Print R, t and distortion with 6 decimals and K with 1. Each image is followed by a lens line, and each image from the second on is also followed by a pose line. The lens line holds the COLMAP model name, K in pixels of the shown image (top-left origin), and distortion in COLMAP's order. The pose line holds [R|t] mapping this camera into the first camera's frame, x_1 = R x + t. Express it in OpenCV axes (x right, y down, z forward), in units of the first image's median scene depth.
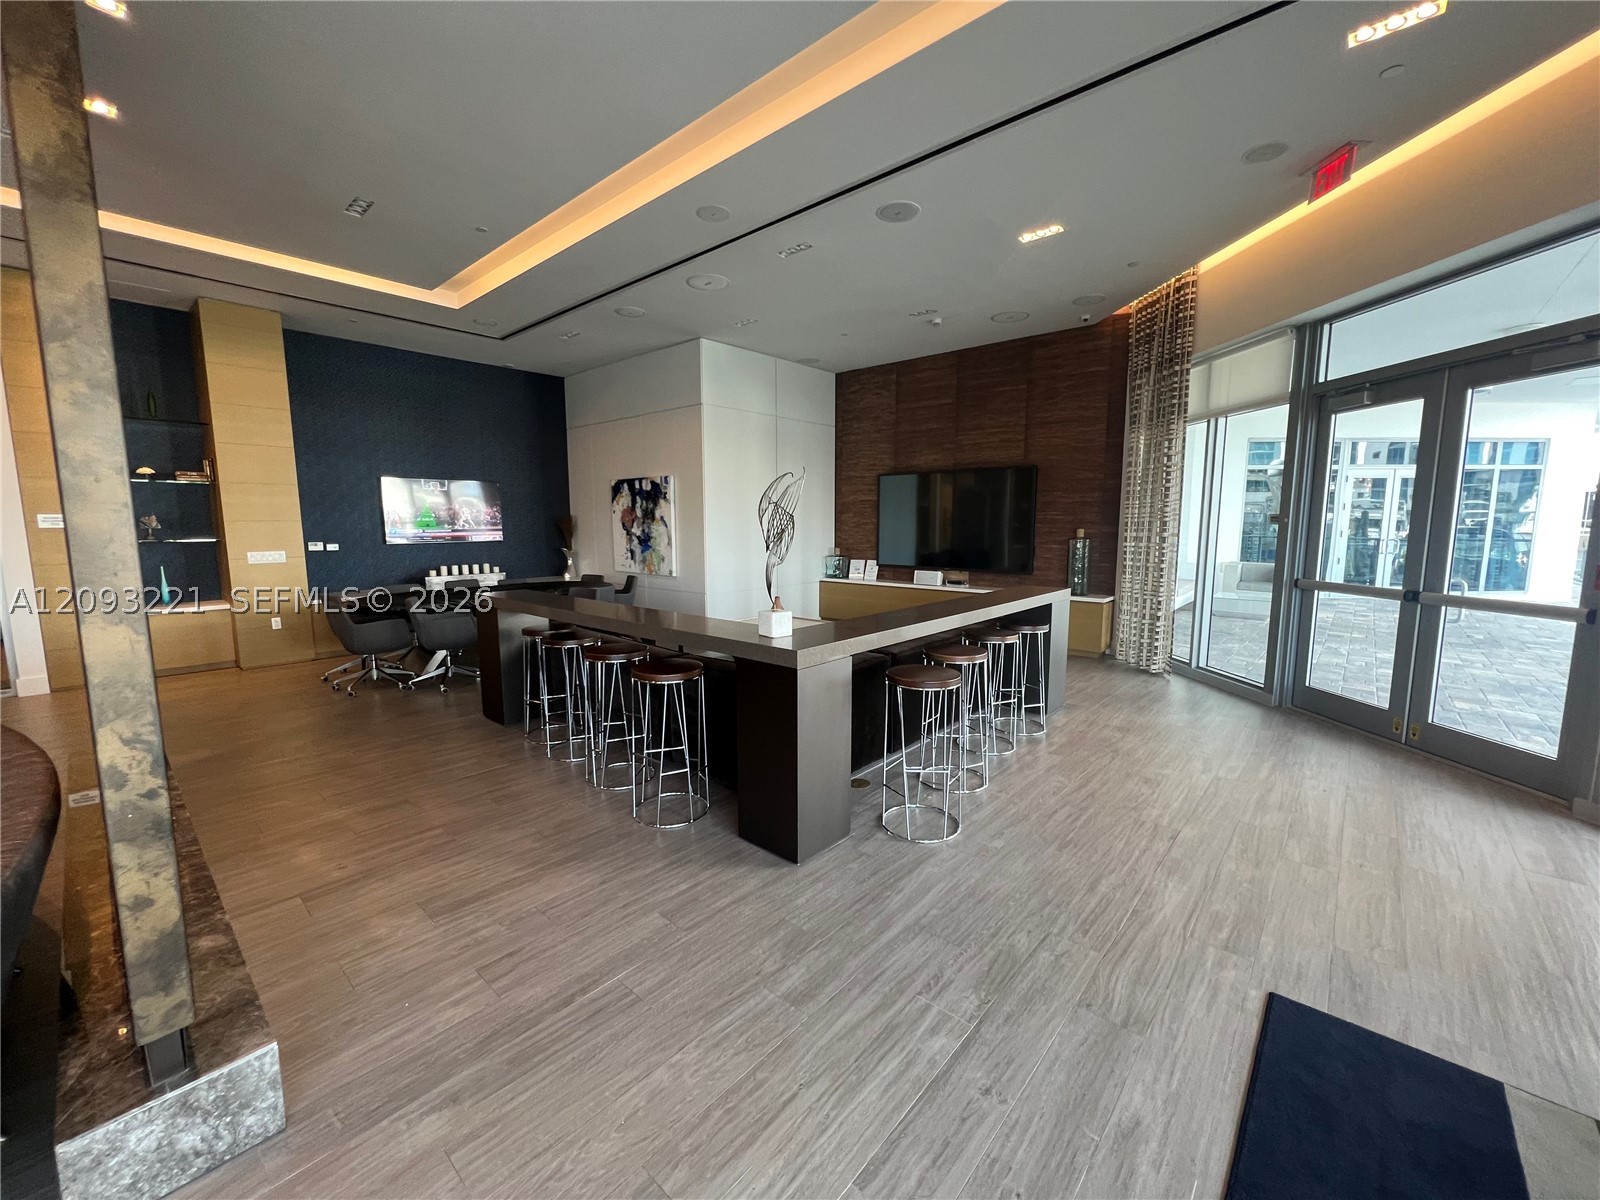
lens RADIAL K [[640.7, 0, 800.0], [0, 640.7, 600.0], [0, 0, 1]] dist [-0.000635, 0.000283]
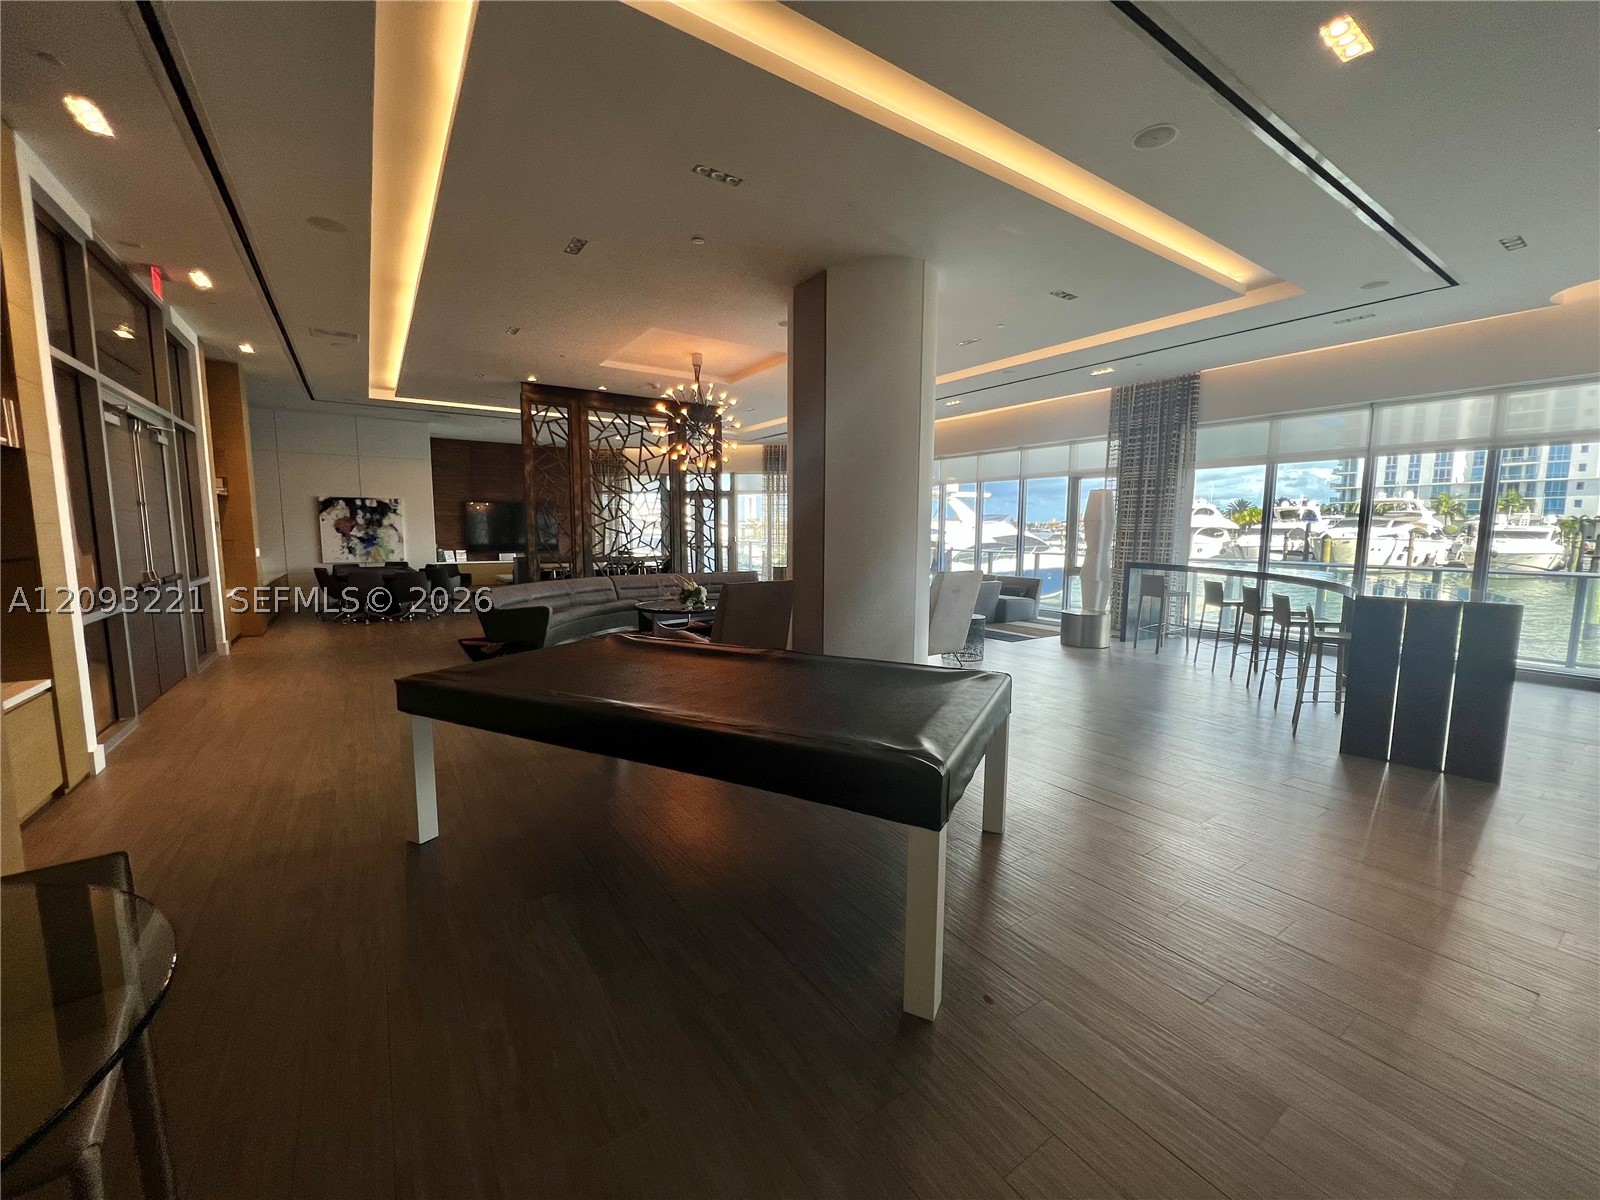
lens RADIAL K [[640.7, 0, 800.0], [0, 640.7, 600.0], [0, 0, 1]] dist [-0.000635, 0.000283]
pose [[0.244090, -0.107065, 0.963824, -1.460648], [0.109853, 0.990542, 0.082212, 0.033761], [-0.963510, 0.085812, 0.253543, -0.336320]]
